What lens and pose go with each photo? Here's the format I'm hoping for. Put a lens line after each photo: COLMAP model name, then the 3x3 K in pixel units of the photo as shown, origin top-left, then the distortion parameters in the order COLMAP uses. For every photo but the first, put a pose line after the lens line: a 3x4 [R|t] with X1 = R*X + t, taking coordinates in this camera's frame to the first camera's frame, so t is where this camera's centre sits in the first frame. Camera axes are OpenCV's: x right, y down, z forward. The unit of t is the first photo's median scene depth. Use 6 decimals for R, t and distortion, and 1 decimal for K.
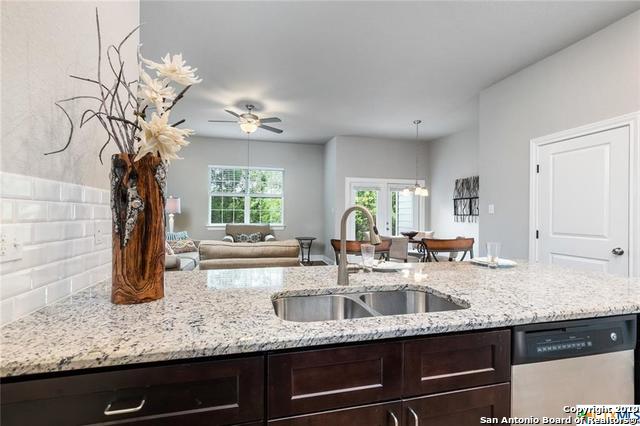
lens RADIAL K [[278.1, 0, 304.6], [0, 278.1, 212.2], [0, 0, 1]] dist [-0.001345, 0.000062]
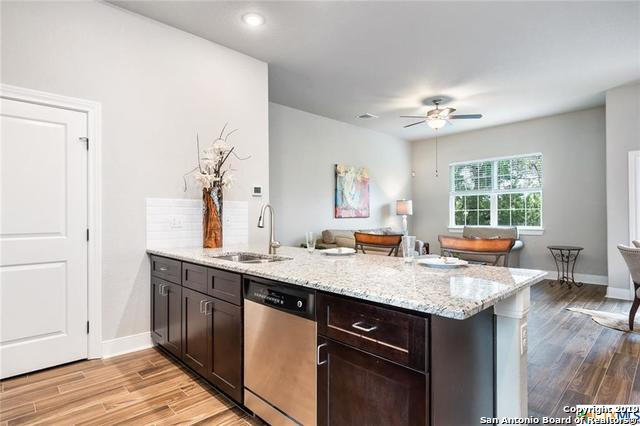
lens RADIAL K [[335.5, 0, 334.2], [0, 335.5, 213.9], [0, 0, 1]] dist [0.001461, -0.000015]
pose [[0.539923, -0.016214, -0.841558, 0.453666], [0.011200, 0.999864, -0.012079, 0.013457], [0.841640, -0.002903, 0.540031, 0.062655]]
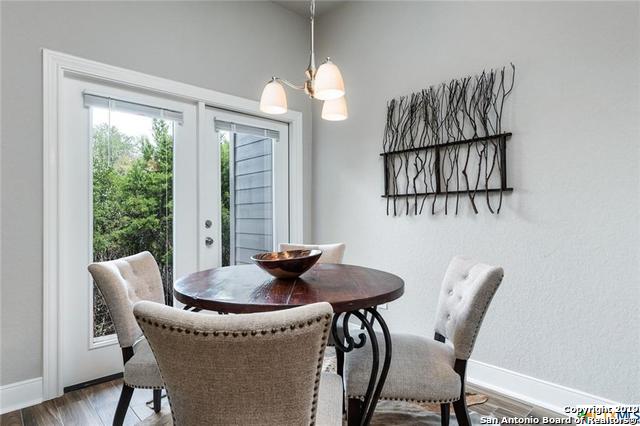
lens RADIAL K [[349.2, 0, 287.5], [0, 349.2, 215.3], [0, 0, 1]] dist [-0.000602, 0.000087]
pose [[0.885764, -0.006047, 0.464097, 0.211060], [0.006490, 0.999979, 0.000644, 0.033429], [-0.464091, 0.002442, 0.885784, 0.661761]]
